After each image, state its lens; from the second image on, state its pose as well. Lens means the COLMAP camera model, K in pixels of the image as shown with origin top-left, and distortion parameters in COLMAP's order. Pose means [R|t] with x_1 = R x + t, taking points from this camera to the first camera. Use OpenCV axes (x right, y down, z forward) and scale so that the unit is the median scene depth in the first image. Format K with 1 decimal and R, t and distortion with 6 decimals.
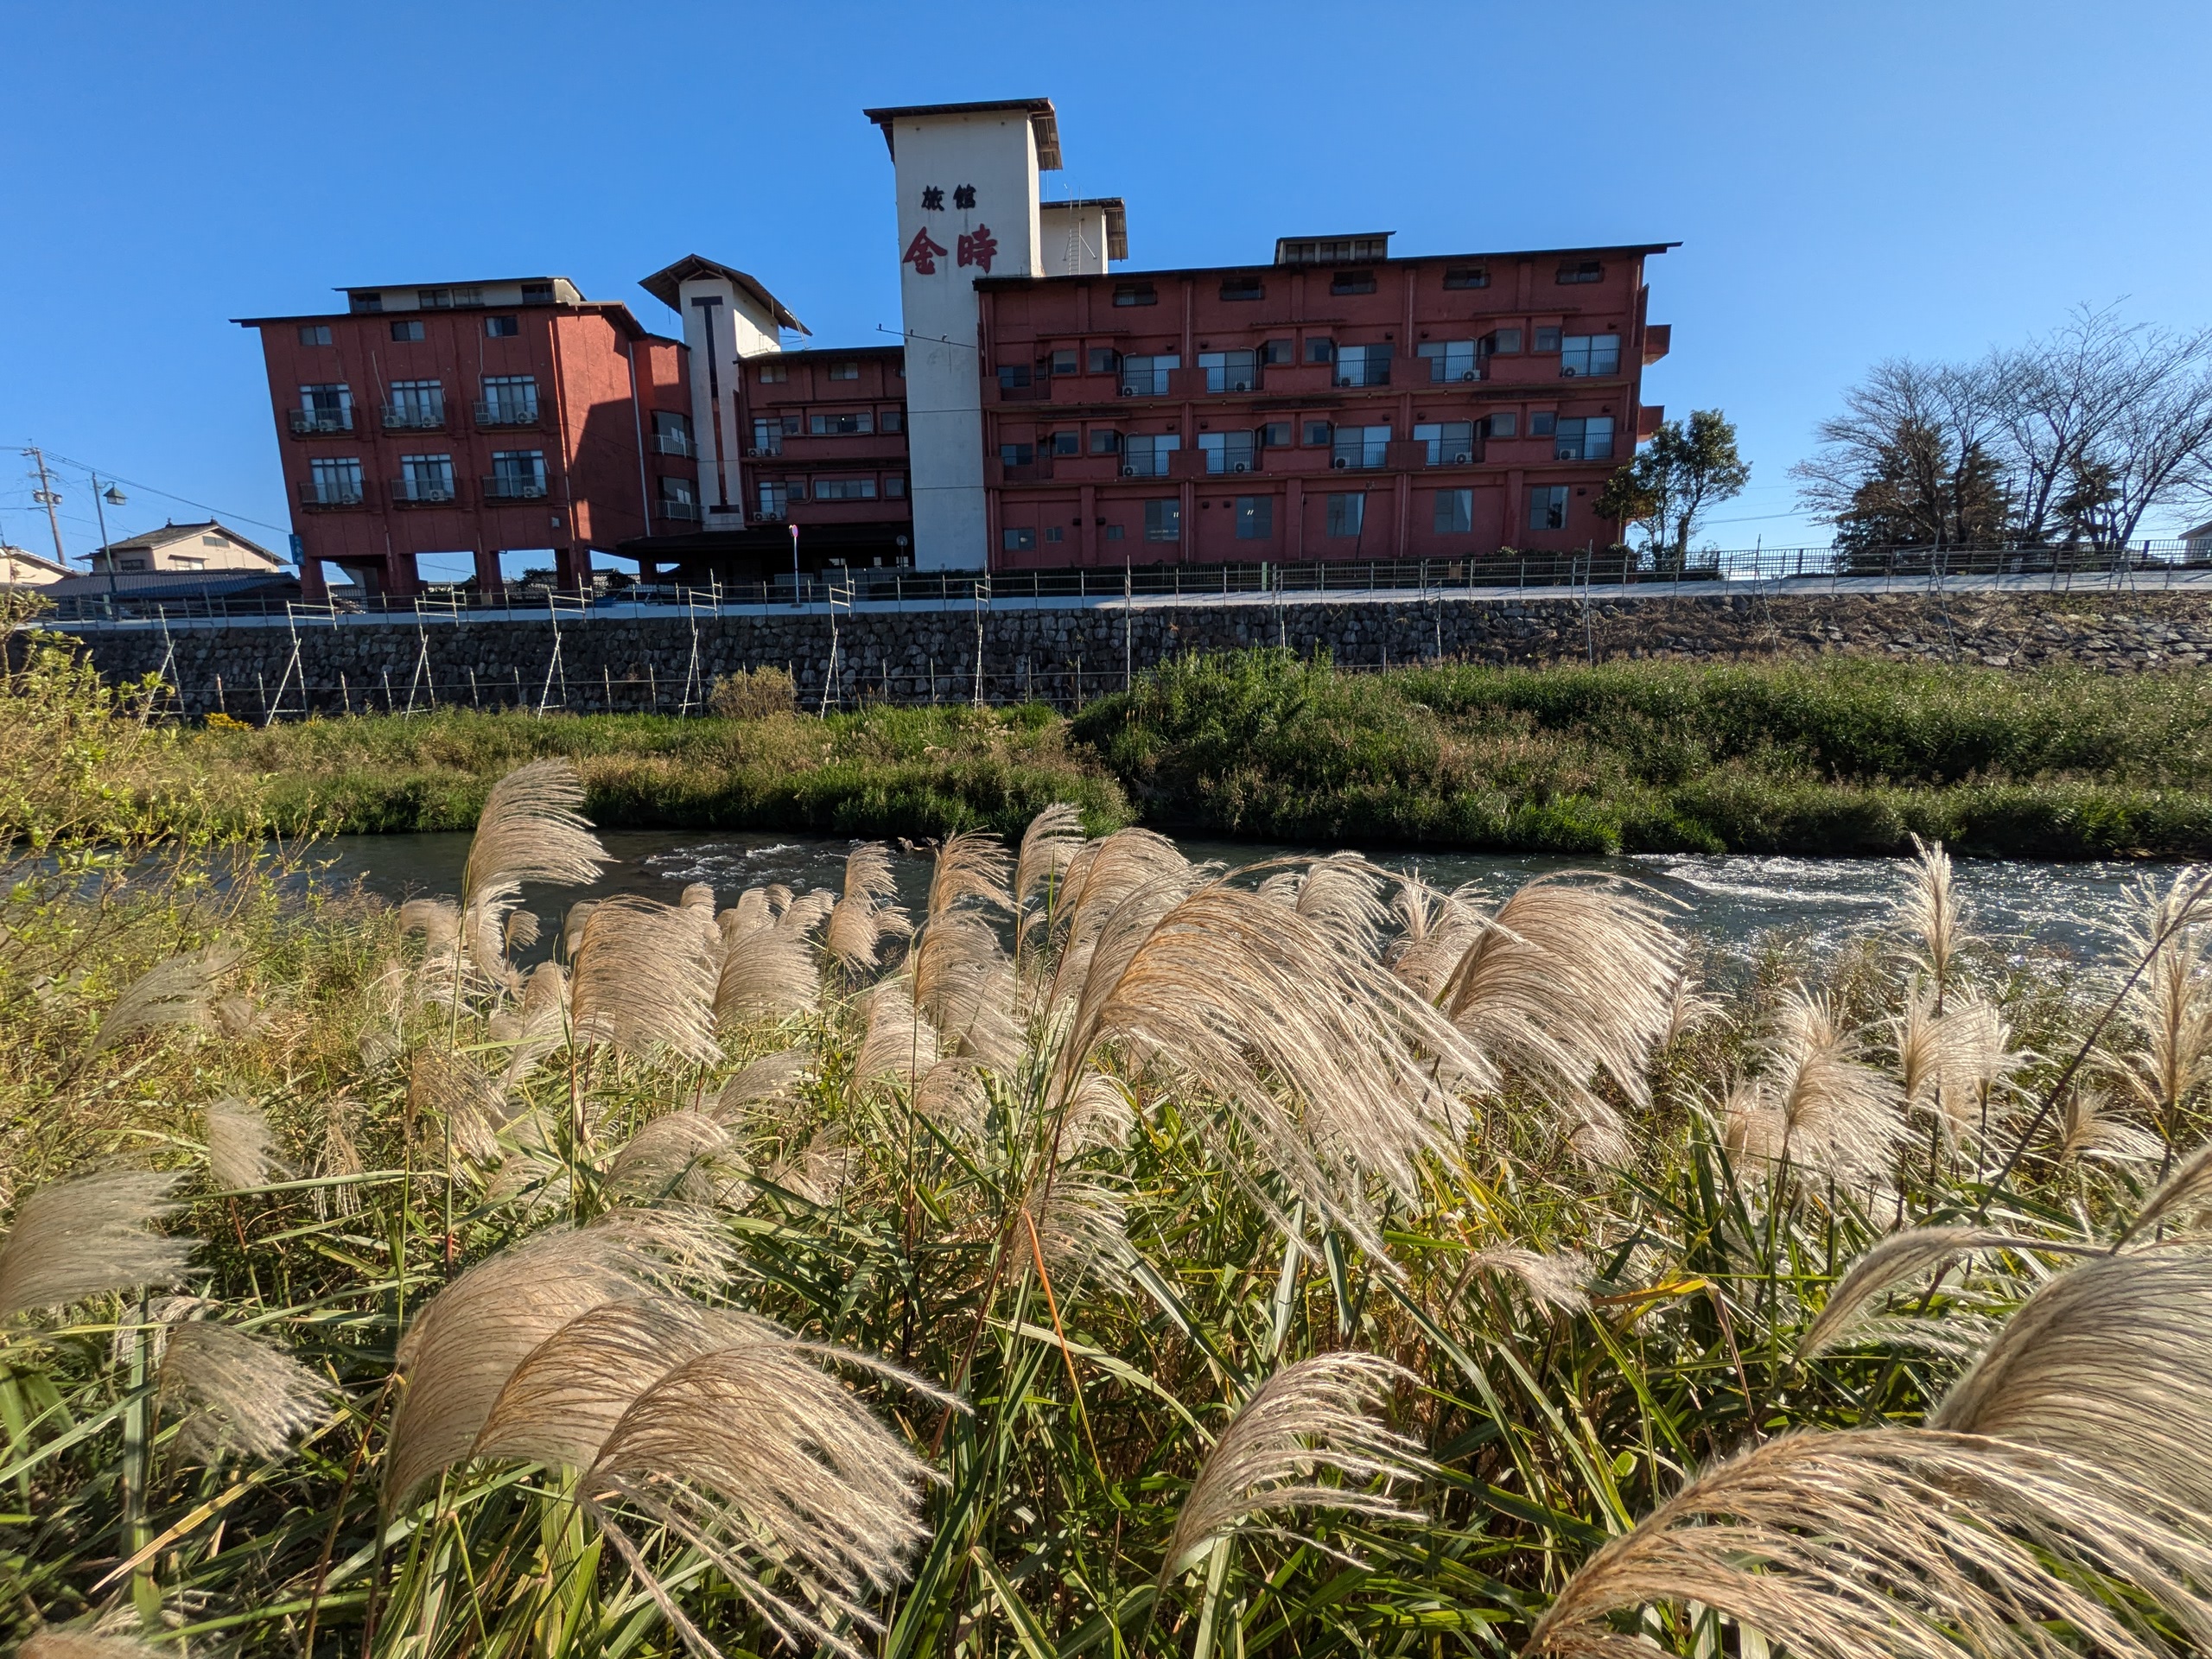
lens RADIAL K [[889.2, 0, 1107.7], [0, 889.2, 831.3], [0, 0, 1]] dist [-0.000392, -0.000027]
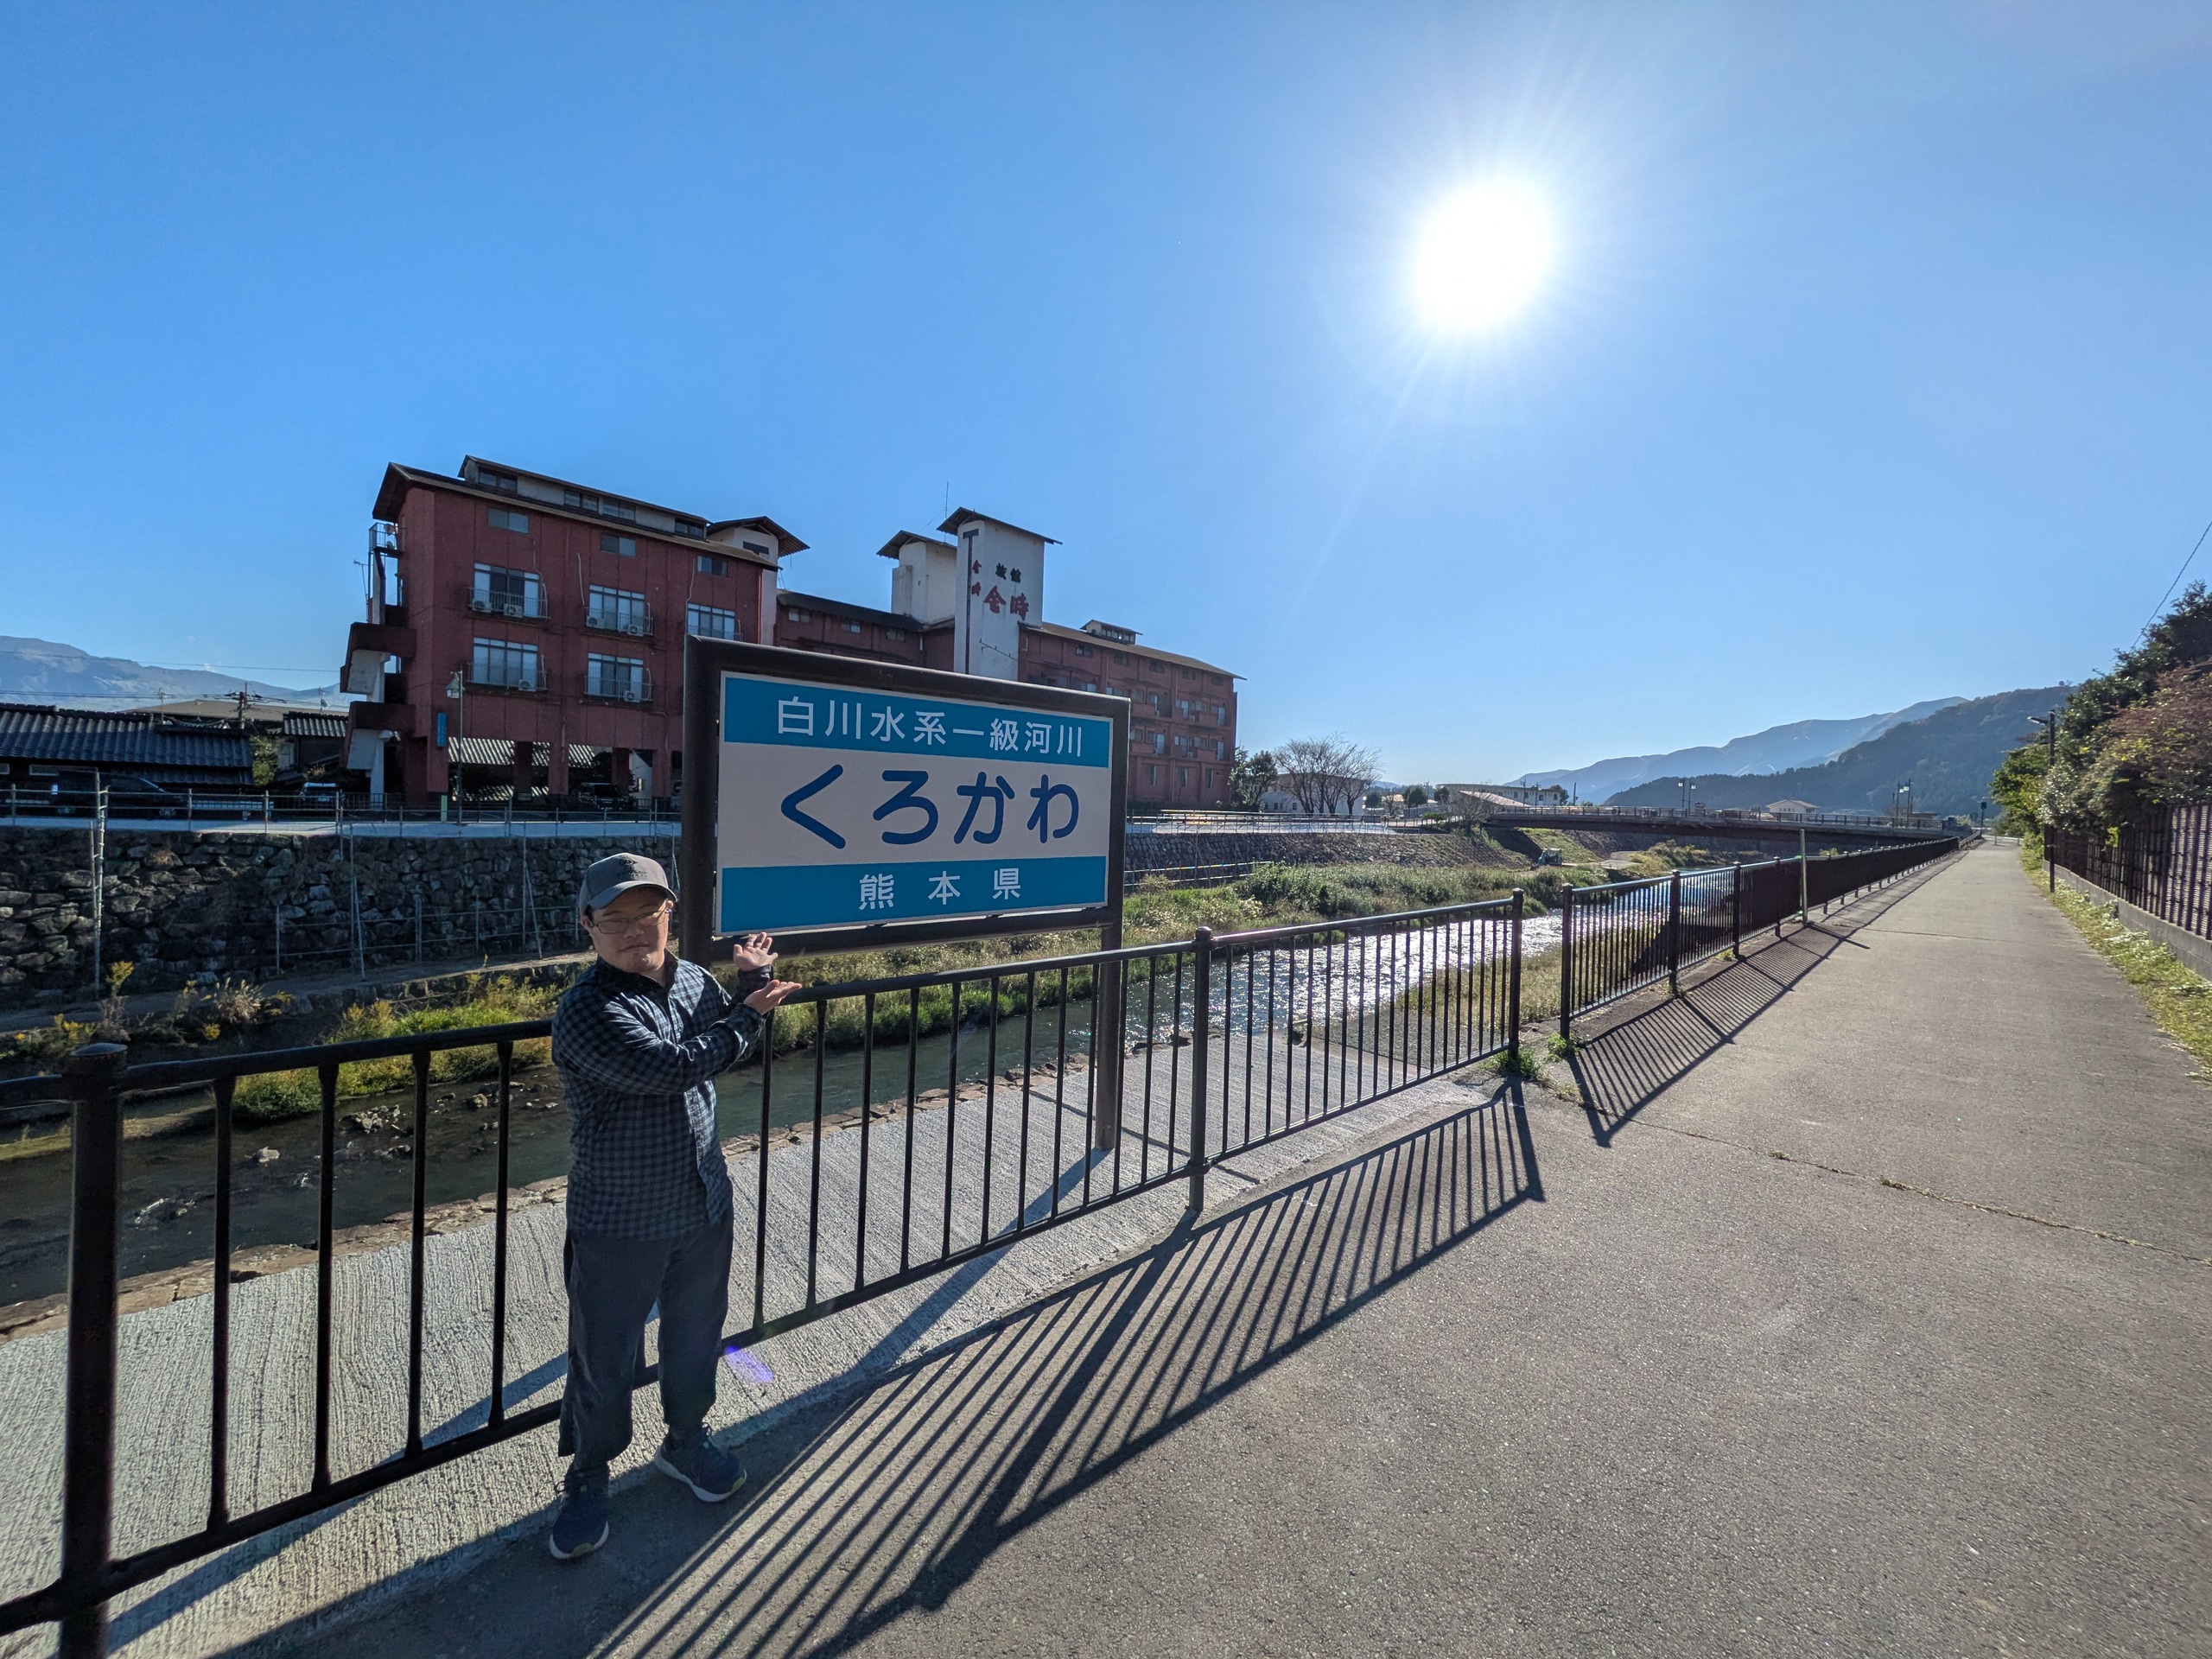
lens RADIAL K [[889.2, 0, 1105.4], [0, 889.2, 818.1], [0, 0, 1]] dist [-0.000392, -0.000027]
pose [[0.590296, 0.018338, 0.806979, -1.335512], [0.091736, 0.991740, -0.089641, -0.094197], [-0.801957, 0.126943, 0.583738, -0.046754]]
